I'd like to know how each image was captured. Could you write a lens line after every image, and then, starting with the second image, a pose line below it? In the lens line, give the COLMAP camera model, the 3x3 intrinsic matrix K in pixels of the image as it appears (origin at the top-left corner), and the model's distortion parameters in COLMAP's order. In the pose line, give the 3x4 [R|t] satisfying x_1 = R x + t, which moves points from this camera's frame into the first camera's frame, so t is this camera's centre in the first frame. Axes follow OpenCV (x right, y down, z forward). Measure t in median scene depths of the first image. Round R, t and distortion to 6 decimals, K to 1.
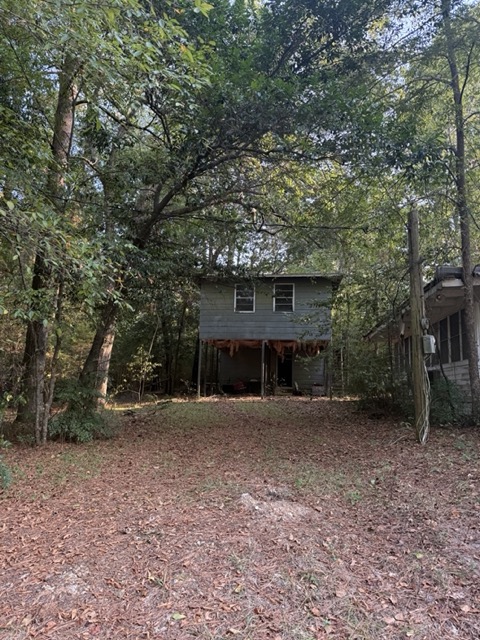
lens RADIAL K [[454.3, 0, 241.2], [0, 454.3, 324.2], [0, 0, 1]] dist [-0.000931, -0.003359]
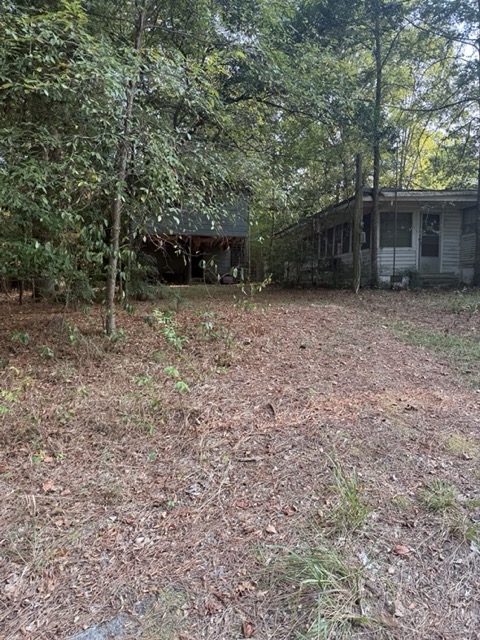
lens RADIAL K [[449.0, 0, 242.7], [0, 449.0, 321.9], [0, 0, 1]] dist [0.090387, -0.123795]
pose [[0.947404, -0.039485, 0.317596, -0.408595], [-0.029587, 0.977305, 0.209761, 0.007712], [-0.318671, -0.208125, 0.924734, -0.355725]]
